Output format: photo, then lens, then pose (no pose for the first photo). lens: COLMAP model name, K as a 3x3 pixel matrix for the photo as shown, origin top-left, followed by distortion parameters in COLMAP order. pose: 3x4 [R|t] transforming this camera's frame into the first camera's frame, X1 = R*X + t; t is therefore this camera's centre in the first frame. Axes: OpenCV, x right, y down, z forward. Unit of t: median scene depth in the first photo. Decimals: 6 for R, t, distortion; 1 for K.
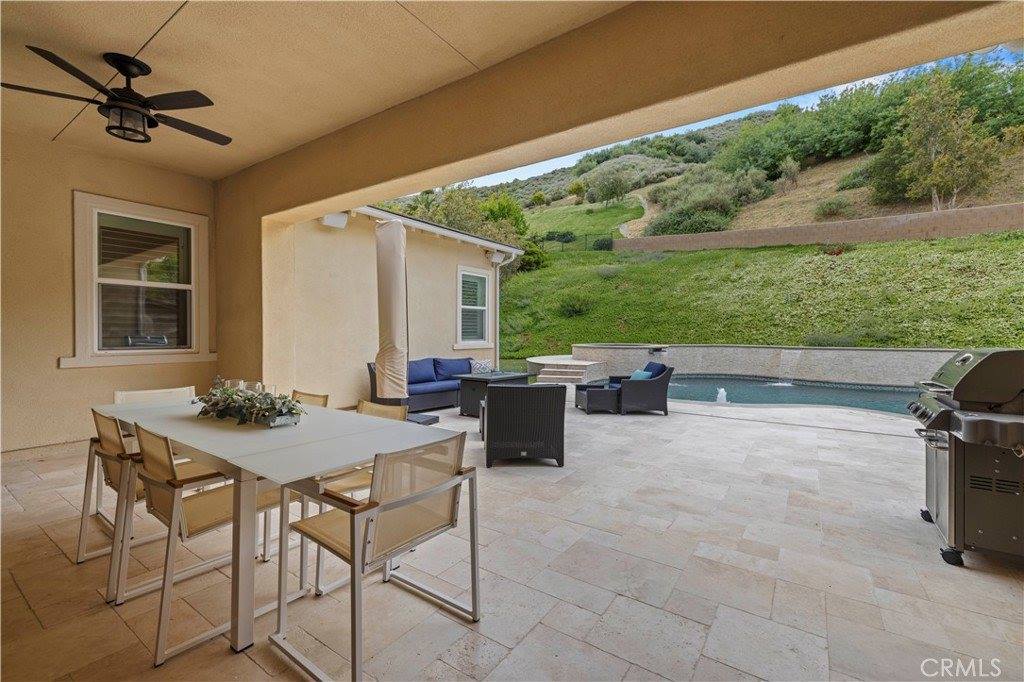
lens RADIAL K [[437.3, 0, 510.1], [0, 437.3, 335.2], [0, 0, 1]] dist [0.005473, 0.000744]
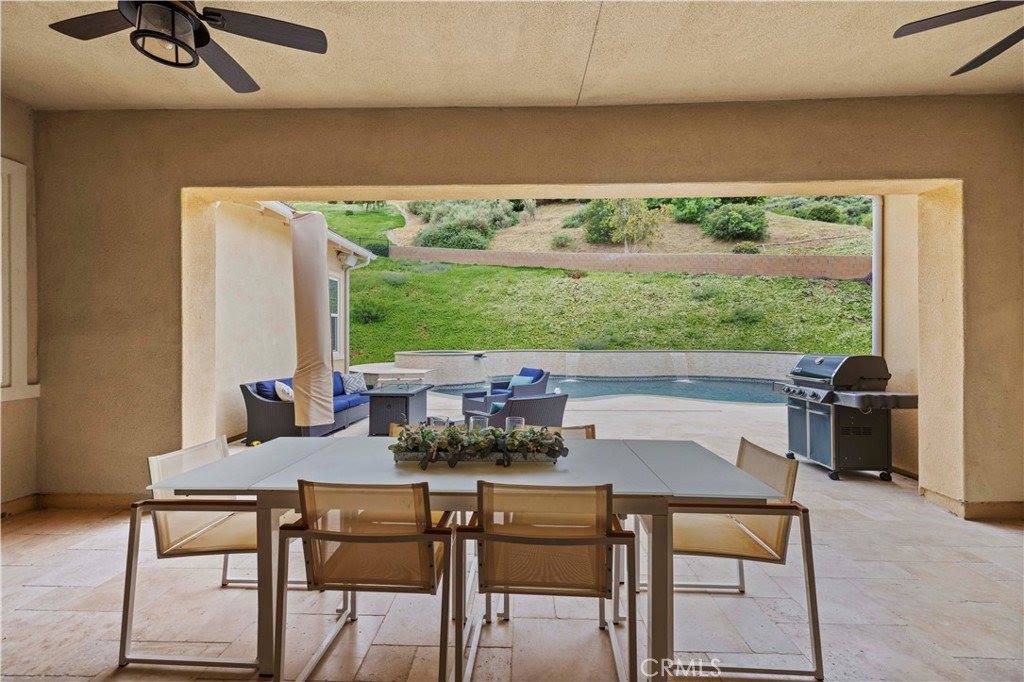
lens RADIAL K [[430.6, 0, 509.6], [0, 430.6, 337.4], [0, 0, 1]] dist [0.002416, 0.000293]
pose [[0.841917, -0.004432, 0.539588, -0.103544], [0.007585, 0.999965, -0.003621, -0.004612], [-0.539553, 0.007142, 0.841921, 0.027224]]
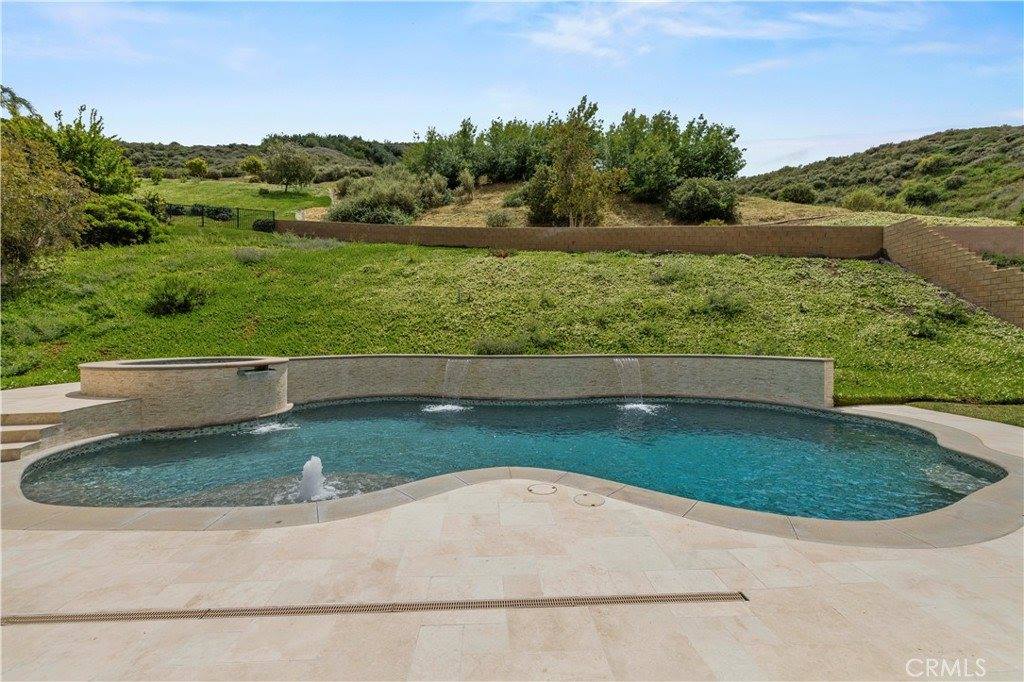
lens RADIAL K [[437.3, 0, 510.1], [0, 437.3, 335.2], [0, 0, 1]] dist [0.005473, 0.000744]
pose [[0.793511, -0.002223, 0.608552, 0.139636], [0.009047, 0.999926, -0.008144, -0.001369], [-0.608489, 0.011968, 0.793472, 0.188695]]
